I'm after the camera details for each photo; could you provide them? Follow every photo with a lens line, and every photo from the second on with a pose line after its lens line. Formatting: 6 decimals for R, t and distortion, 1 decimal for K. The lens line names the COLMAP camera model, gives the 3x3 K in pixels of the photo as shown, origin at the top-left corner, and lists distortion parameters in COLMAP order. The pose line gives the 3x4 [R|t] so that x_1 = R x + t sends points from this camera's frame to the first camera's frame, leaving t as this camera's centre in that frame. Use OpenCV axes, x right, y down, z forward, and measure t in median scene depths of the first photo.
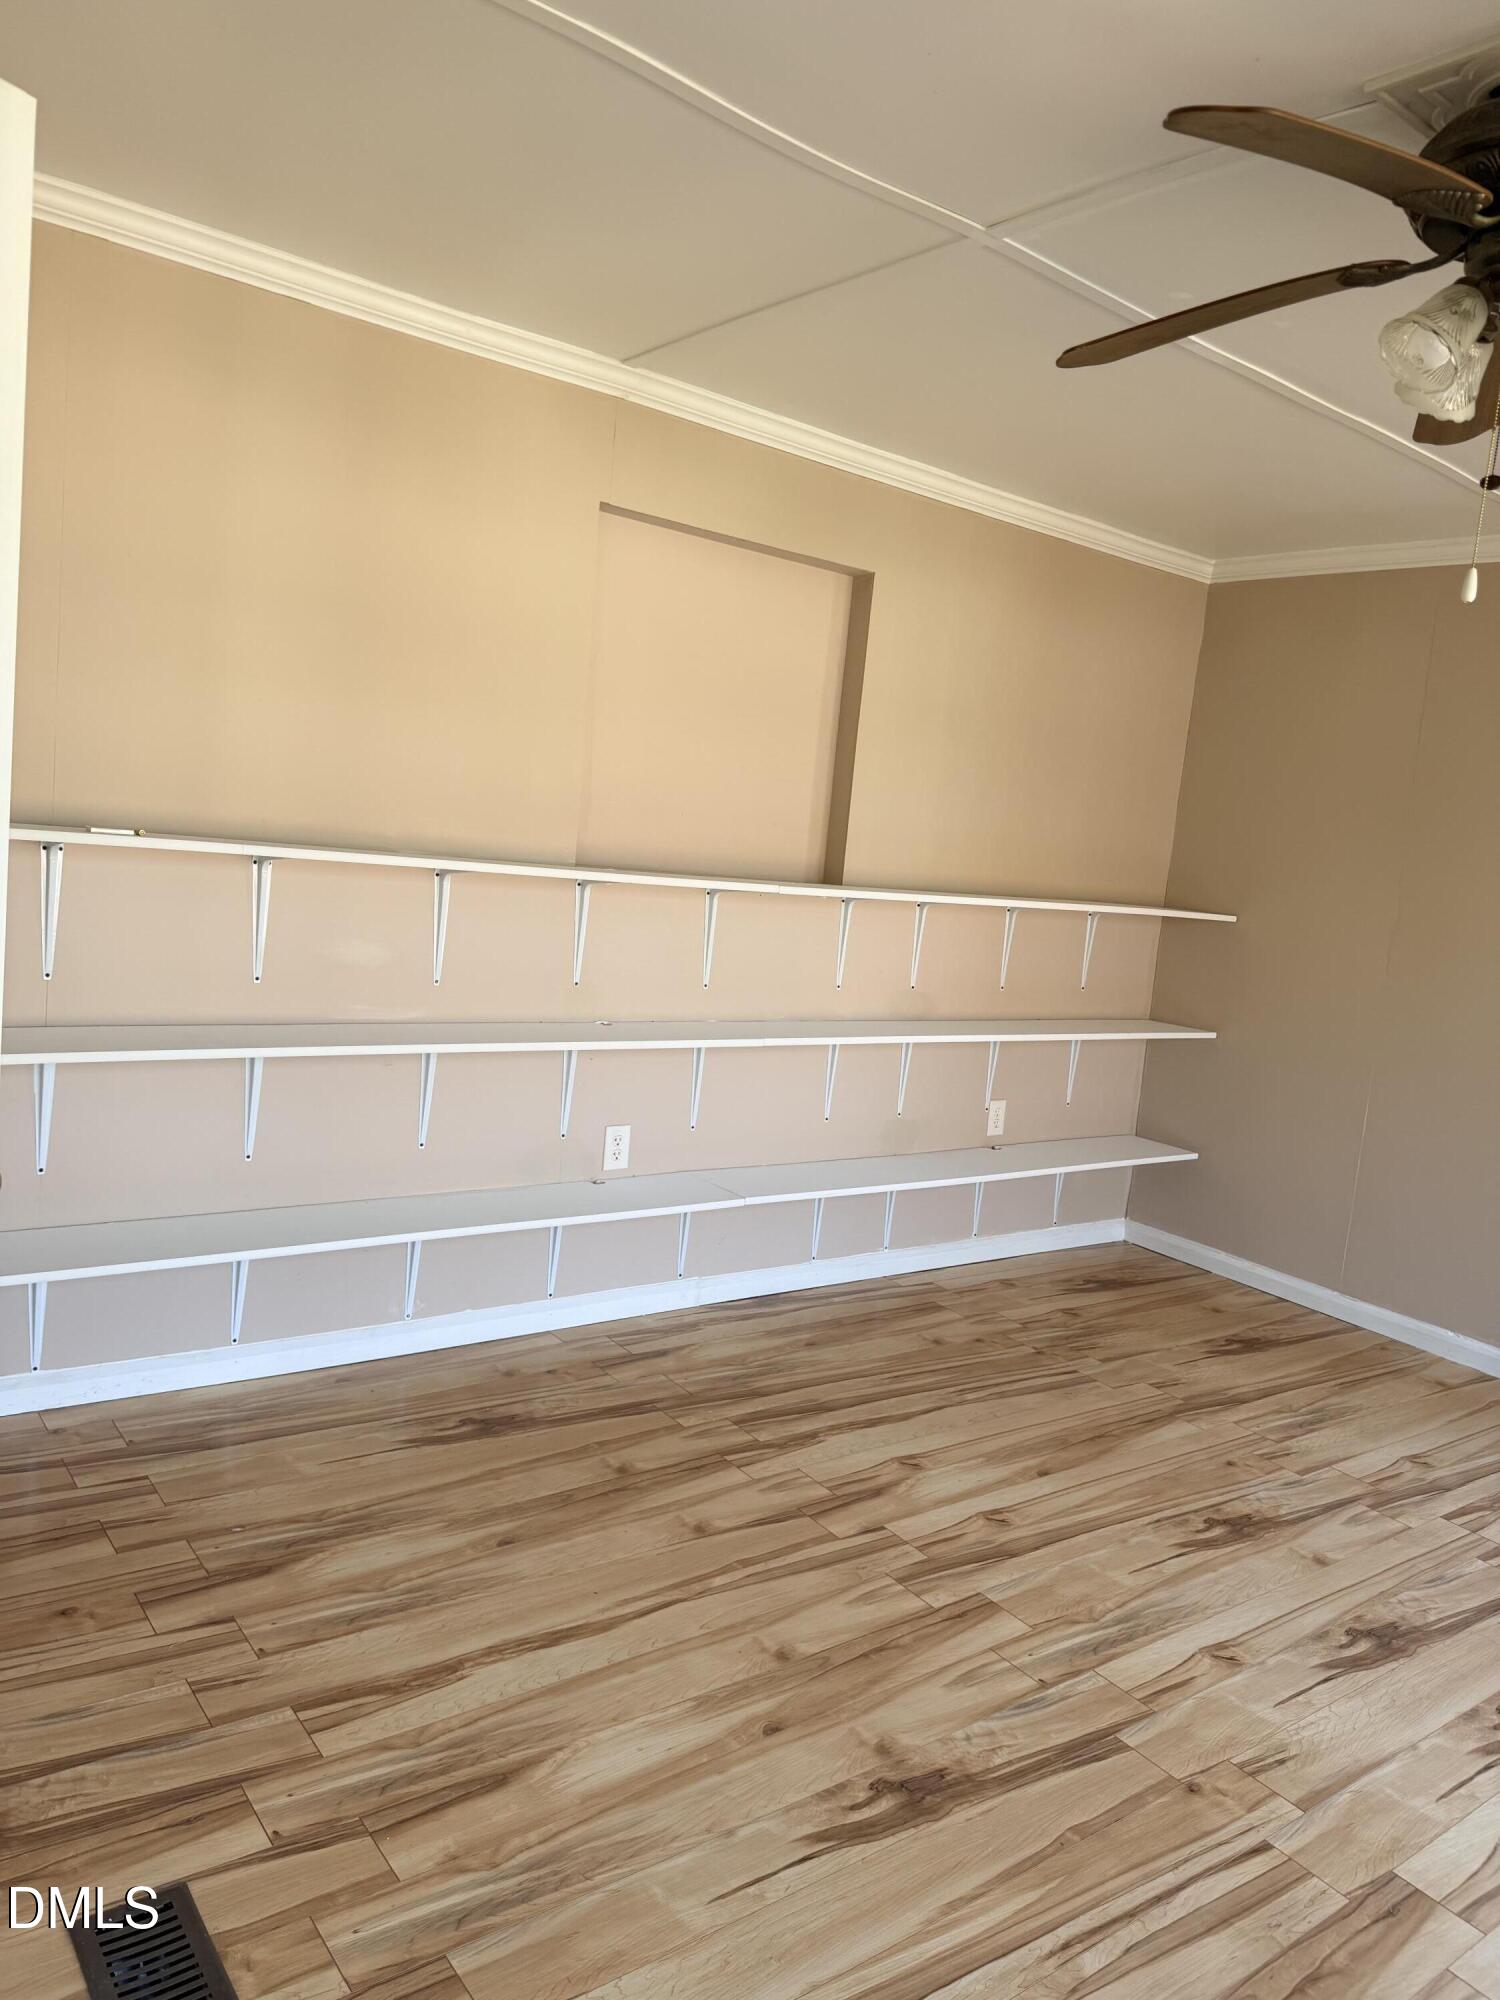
lens RADIAL K [[1426.8, 0, 749.9], [0, 1426.8, 1001.7], [0, 0, 1]] dist [0.030148, -0.022380]
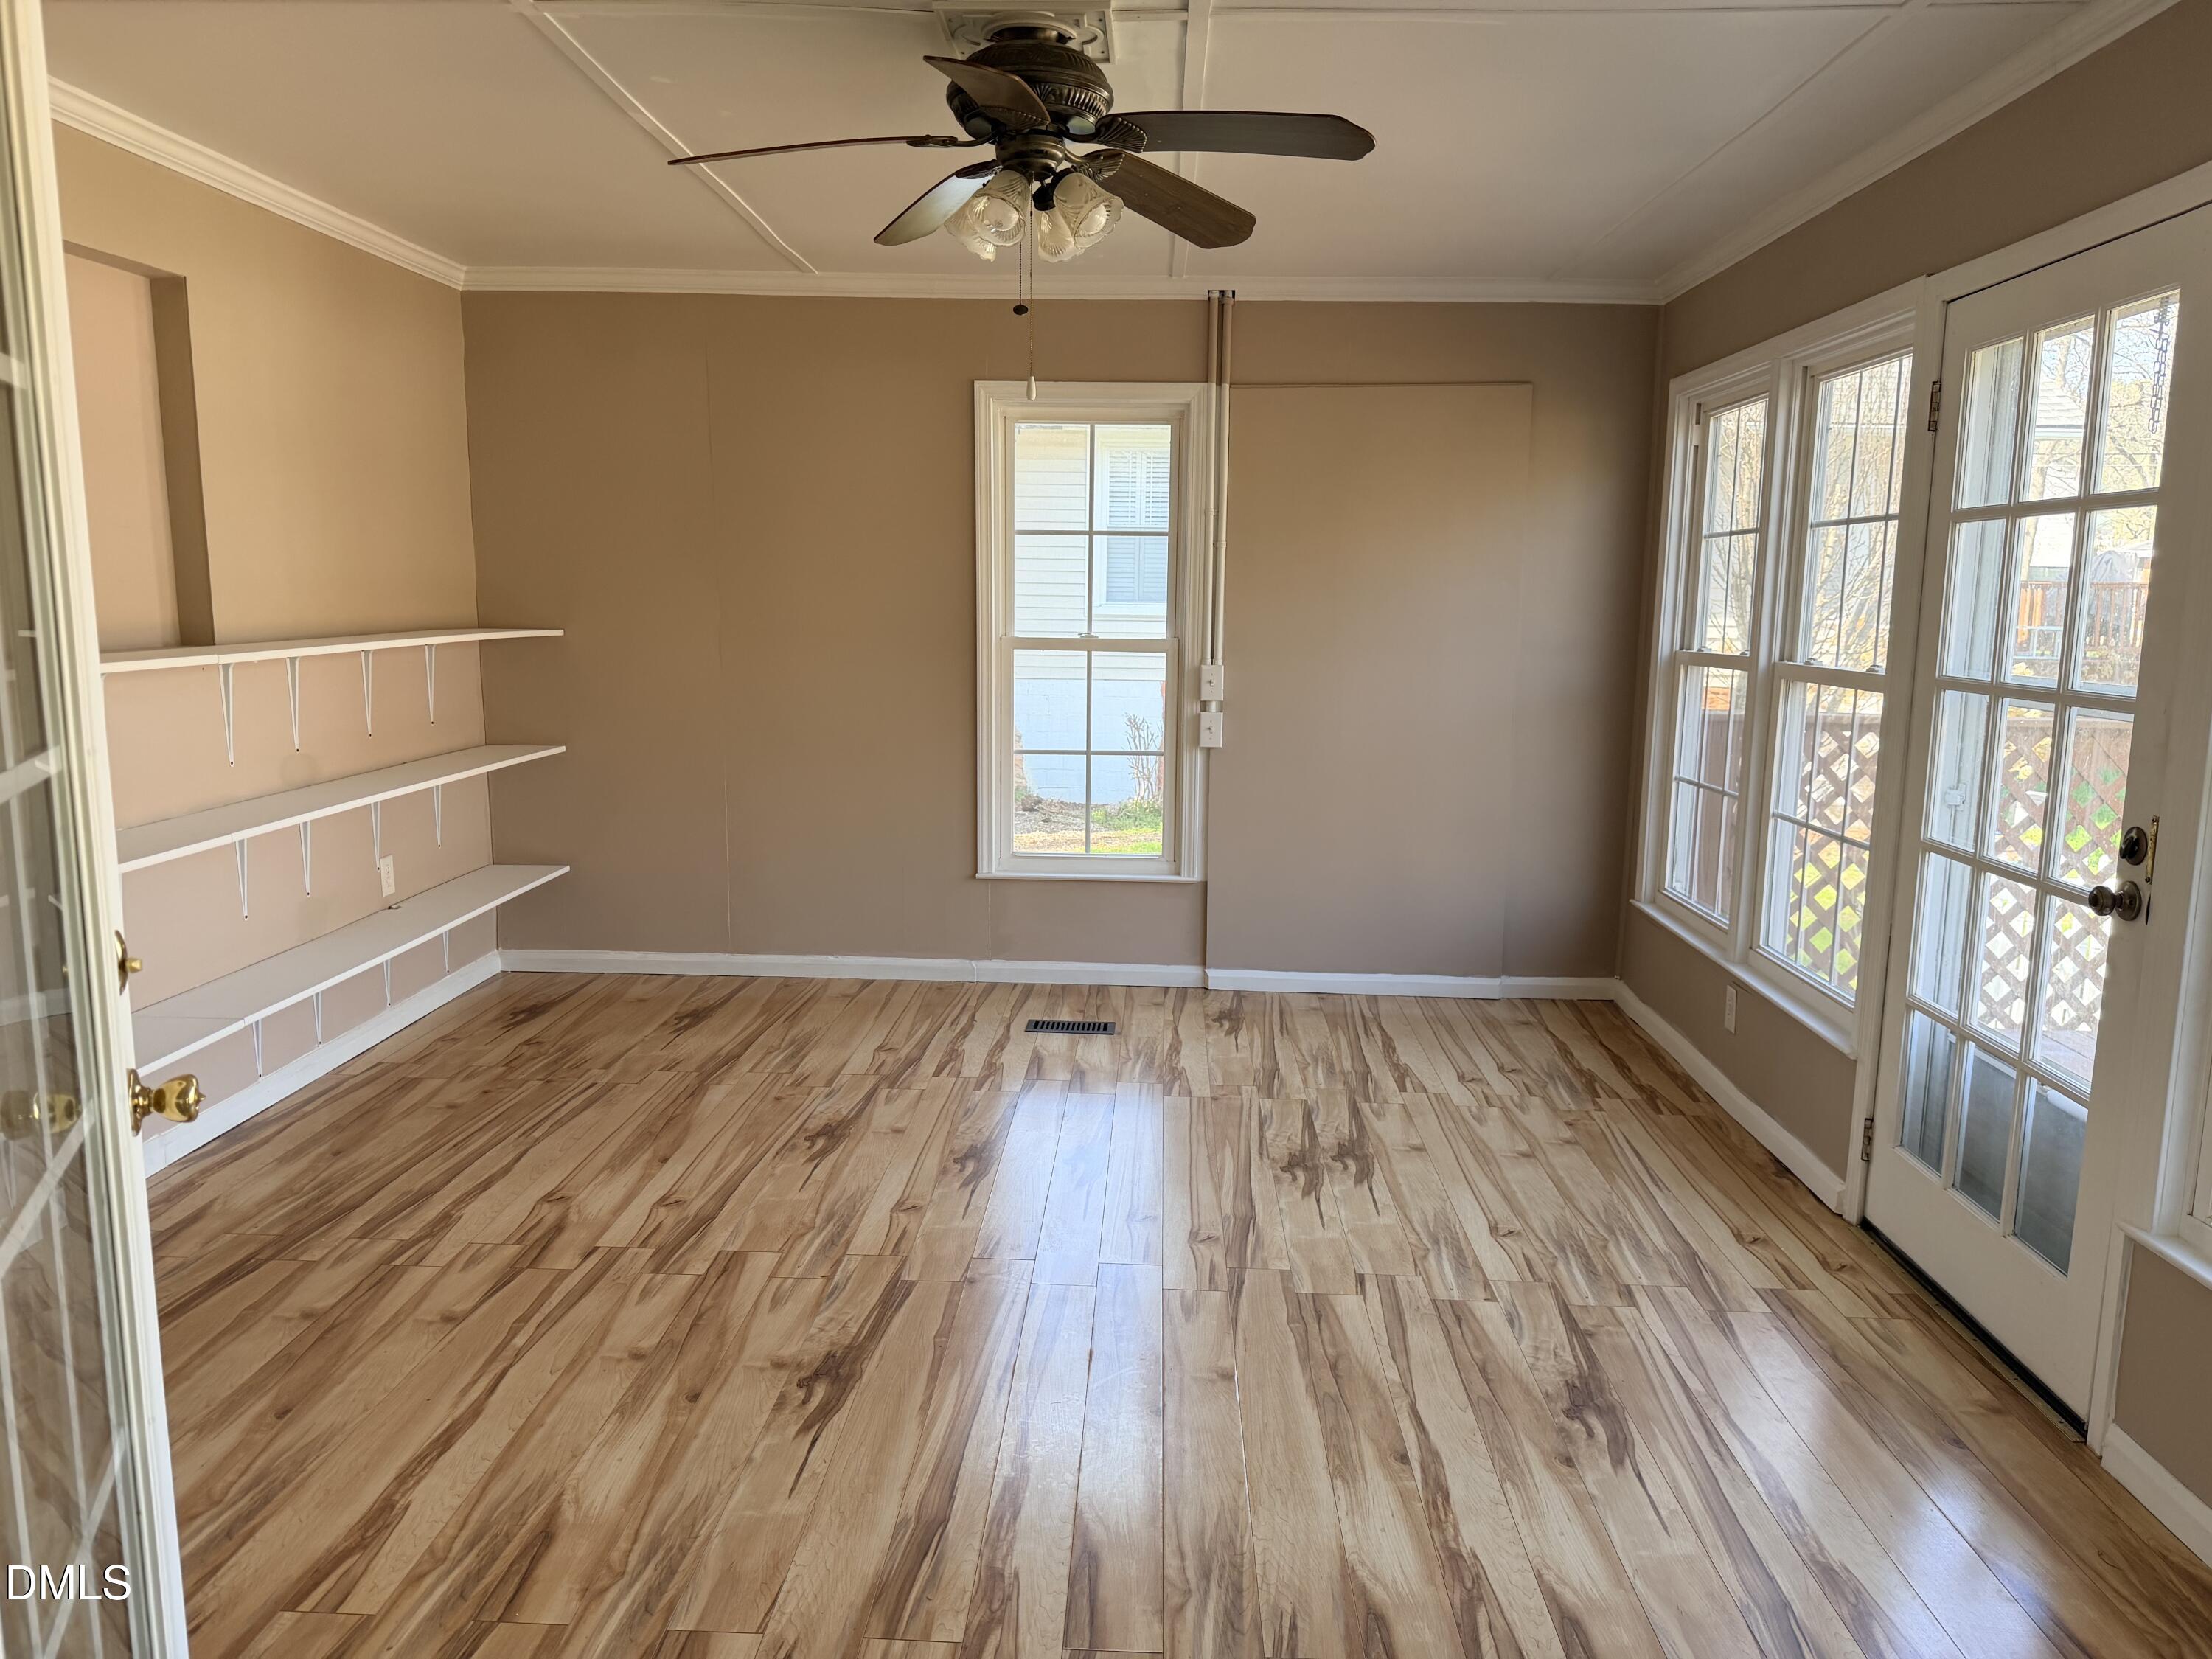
lens RADIAL K [[1578.0, 0, 1098.3], [0, 1578.0, 829.8], [0, 0, 1]] dist [0.030148, -0.022380]
pose [[0.645497, -0.218525, 0.731834, -0.404106], [0.163196, 0.975528, 0.147348, -0.035439], [-0.746124, 0.024319, 0.665363, -0.042521]]
